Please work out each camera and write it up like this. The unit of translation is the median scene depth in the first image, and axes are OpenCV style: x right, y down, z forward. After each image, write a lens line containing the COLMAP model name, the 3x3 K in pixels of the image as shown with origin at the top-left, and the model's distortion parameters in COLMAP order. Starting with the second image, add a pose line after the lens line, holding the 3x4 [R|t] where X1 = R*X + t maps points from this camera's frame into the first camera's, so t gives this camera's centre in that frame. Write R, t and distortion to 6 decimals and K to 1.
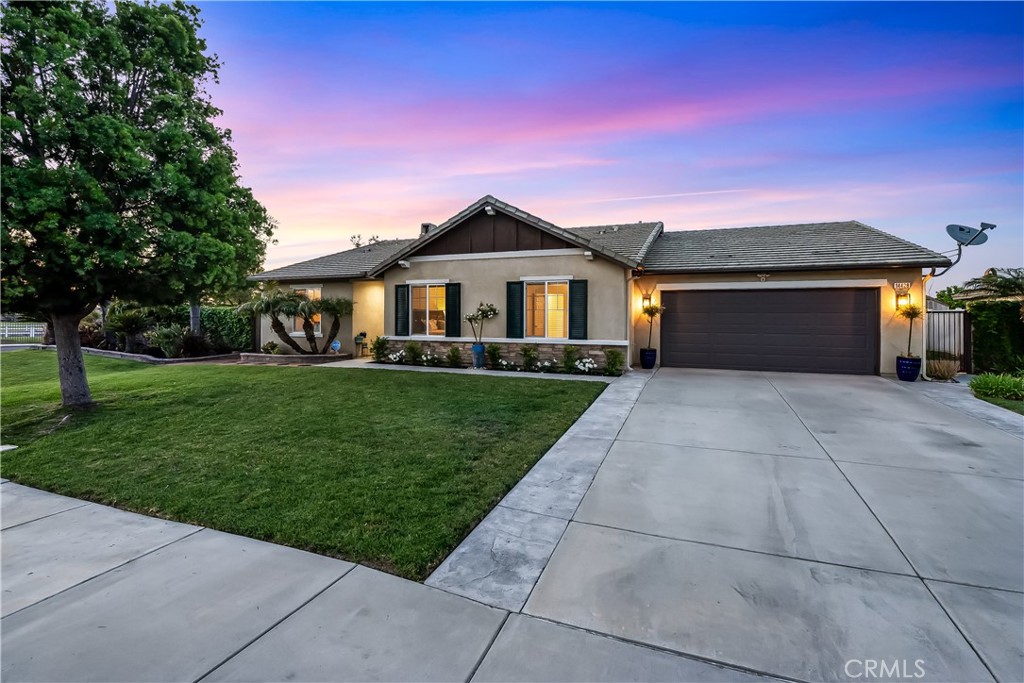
lens RADIAL K [[462.2, 0, 533.8], [0, 462.2, 323.5], [0, 0, 1]] dist [0.001016, 0.000762]
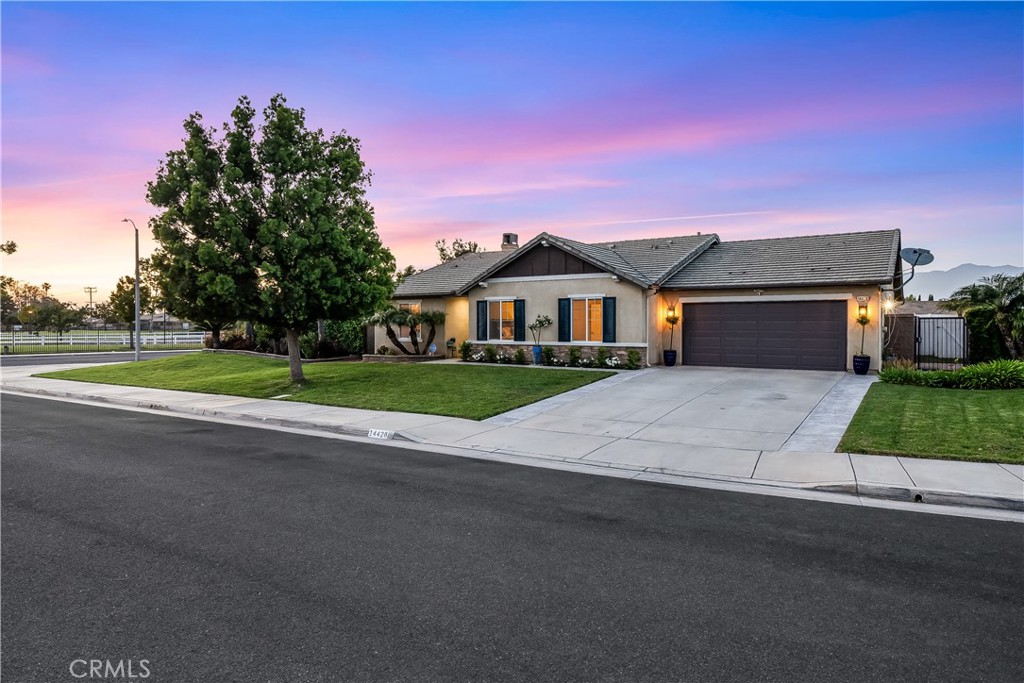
lens RADIAL K [[783.3, 0, 512.6], [0, 783.3, 339.9], [0, 0, 1]] dist [0.008764, 0.000061]
pose [[0.965745, -0.002582, -0.259480, 0.388597], [0.007149, 0.999836, 0.016659, -0.011391], [0.259395, -0.017943, 0.965605, -1.160137]]
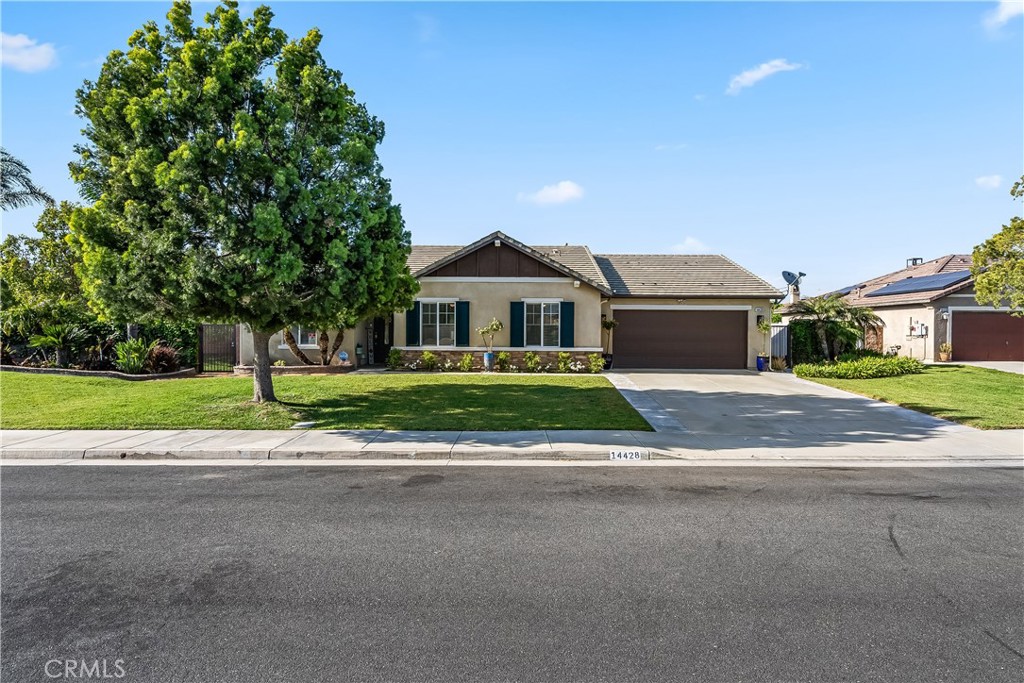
lens RADIAL K [[783.3, 0, 508.7], [0, 783.3, 342.9], [0, 0, 1]] dist [0.008764, 0.000061]
pose [[0.903531, -0.008880, 0.428430, -0.960928], [-0.000245, 0.999774, 0.021239, -0.024675], [-0.428522, -0.019295, 0.903325, -0.891783]]
